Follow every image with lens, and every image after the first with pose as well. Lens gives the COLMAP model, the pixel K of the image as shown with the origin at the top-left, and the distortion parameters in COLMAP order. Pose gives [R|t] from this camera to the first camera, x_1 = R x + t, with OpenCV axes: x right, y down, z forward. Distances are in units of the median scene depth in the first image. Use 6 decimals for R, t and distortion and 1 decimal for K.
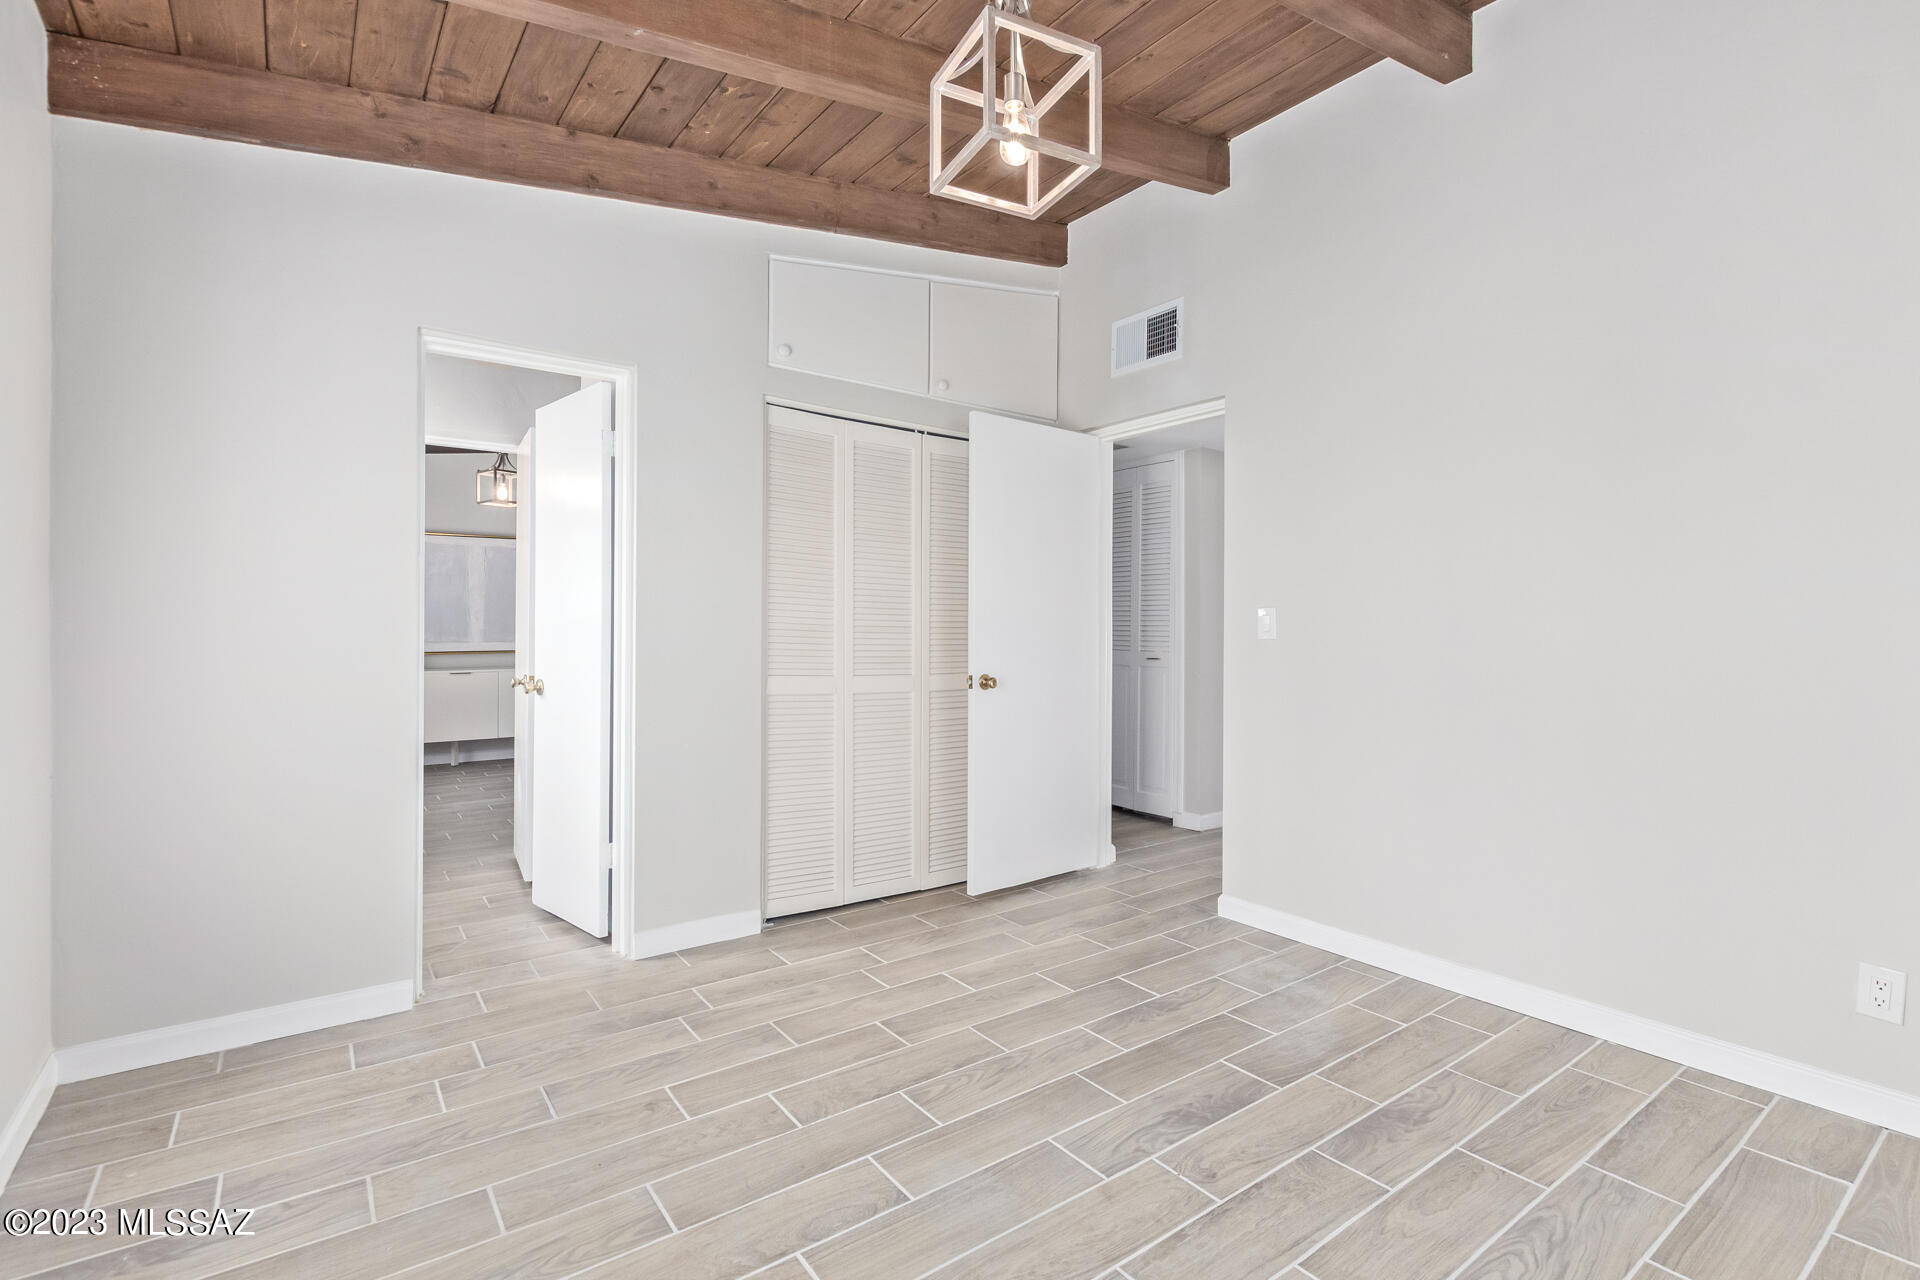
lens RADIAL K [[879.3, 0, 960.3], [0, 879.3, 633.7], [0, 0, 1]] dist [0.000839, -0.000230]
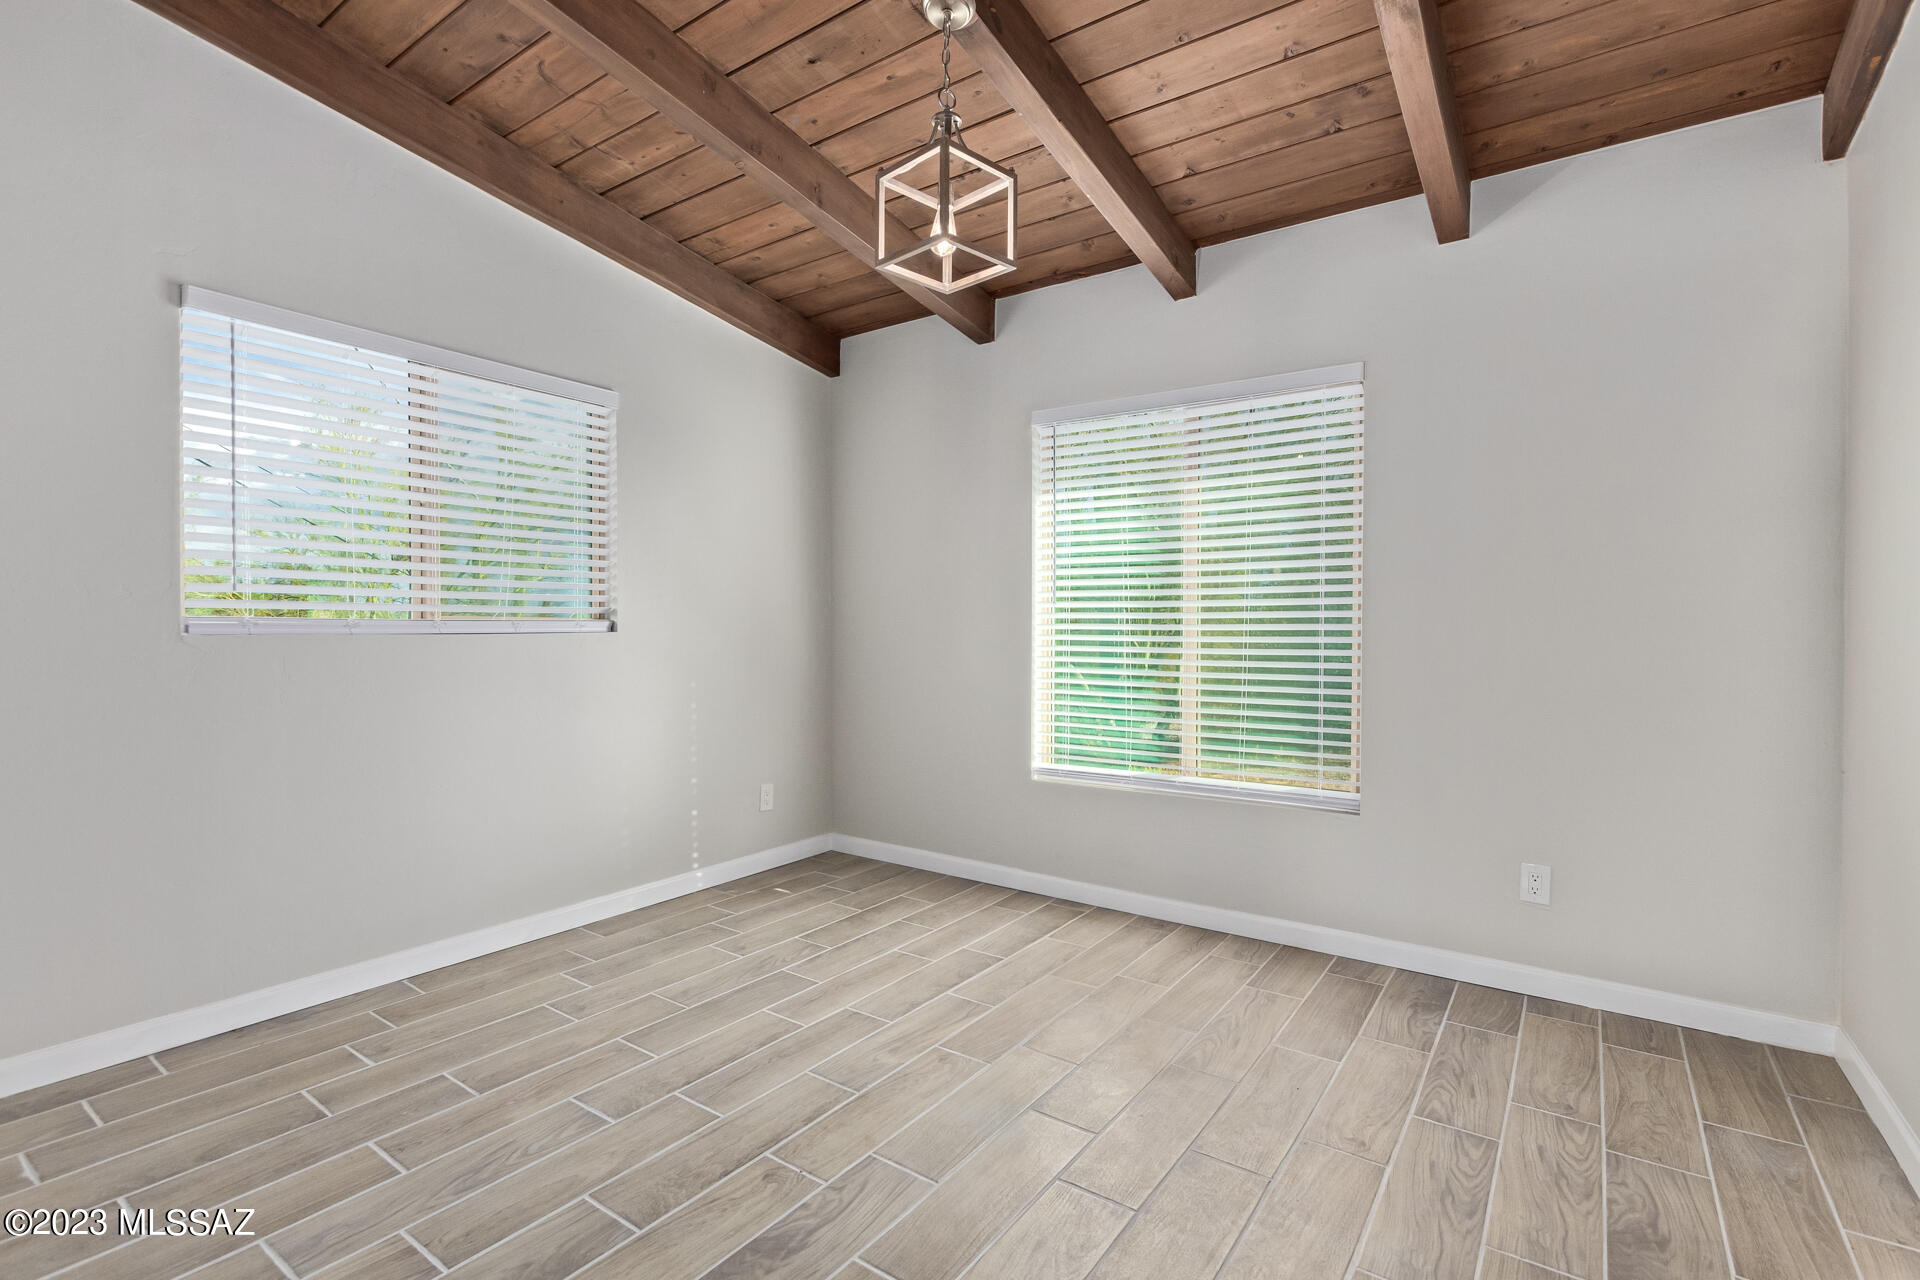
lens RADIAL K [[879.3, 0, 958.9], [0, 879.3, 635.5], [0, 0, 1]] dist [0.000839, -0.000230]
pose [[-0.949351, -0.006081, -0.314159, 0.366822], [-0.009786, 0.999900, 0.010219, -0.004981], [0.314065, 0.012776, -0.949316, 1.850492]]
